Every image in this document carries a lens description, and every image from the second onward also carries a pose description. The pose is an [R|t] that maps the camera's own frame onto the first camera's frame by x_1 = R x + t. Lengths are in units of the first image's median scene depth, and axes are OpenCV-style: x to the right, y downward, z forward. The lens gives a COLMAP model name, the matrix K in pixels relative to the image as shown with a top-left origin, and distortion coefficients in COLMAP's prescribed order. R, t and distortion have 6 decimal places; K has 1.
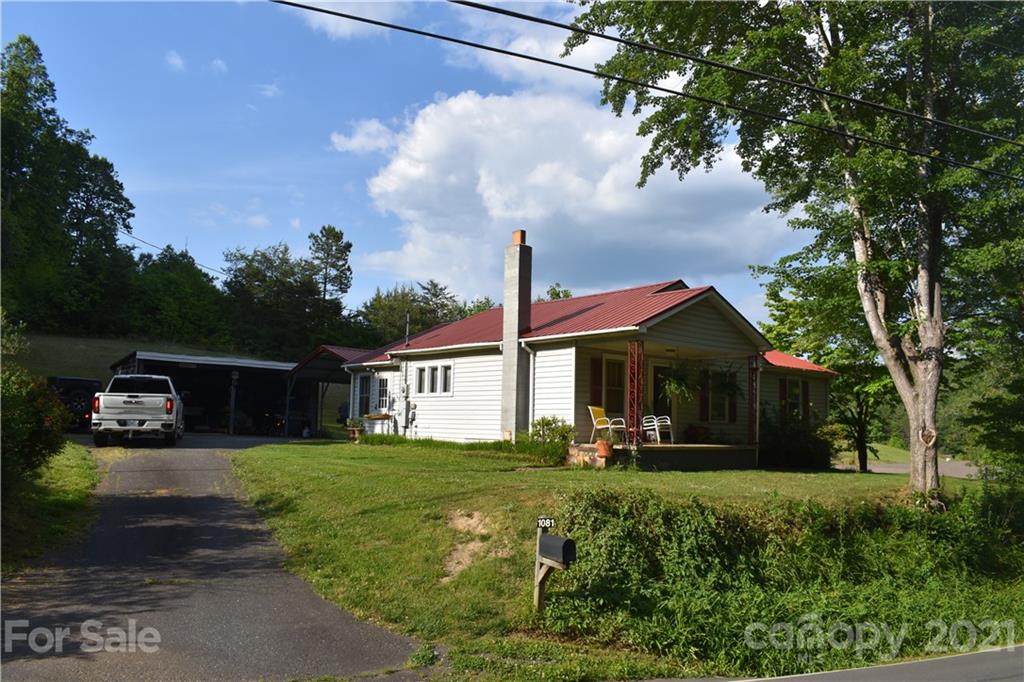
lens RADIAL K [[800.9, 0, 512.0], [0, 800.9, 341.0], [0, 0, 1]] dist [-0.073113, 0.007972]
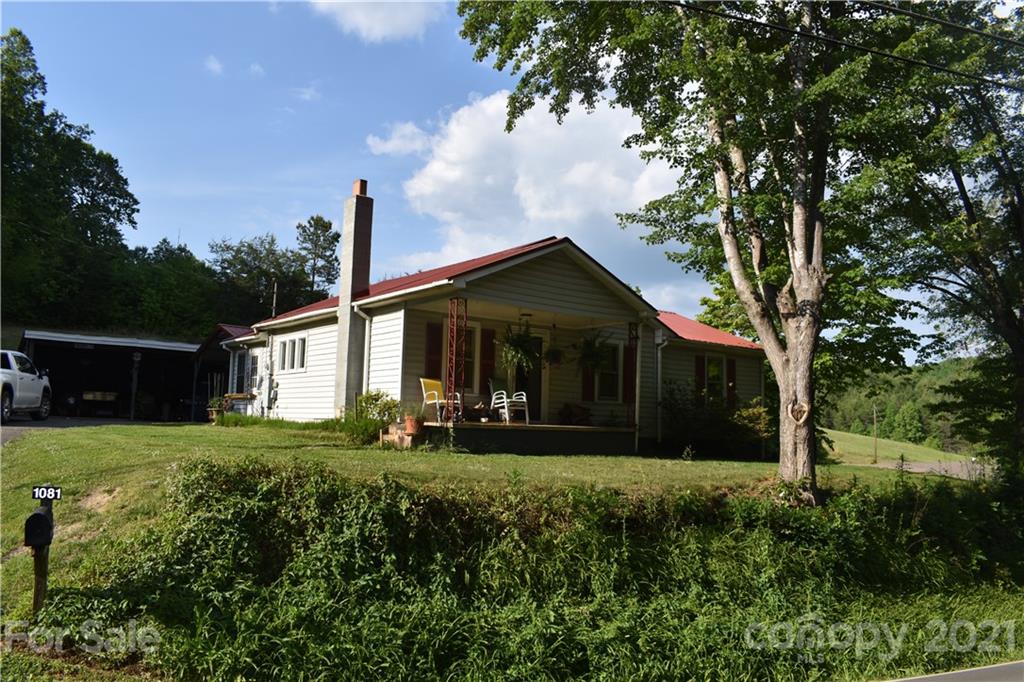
lens RADIAL K [[791.0, 0, 512.0], [0, 791.0, 341.0], [0, 0, 1]] dist [-0.054204, -0.004006]
pose [[0.998549, -0.001868, -0.053826, 0.187781], [0.001804, 0.999998, -0.001233, 0.033431], [0.053828, 0.001134, 0.998550, 0.124481]]
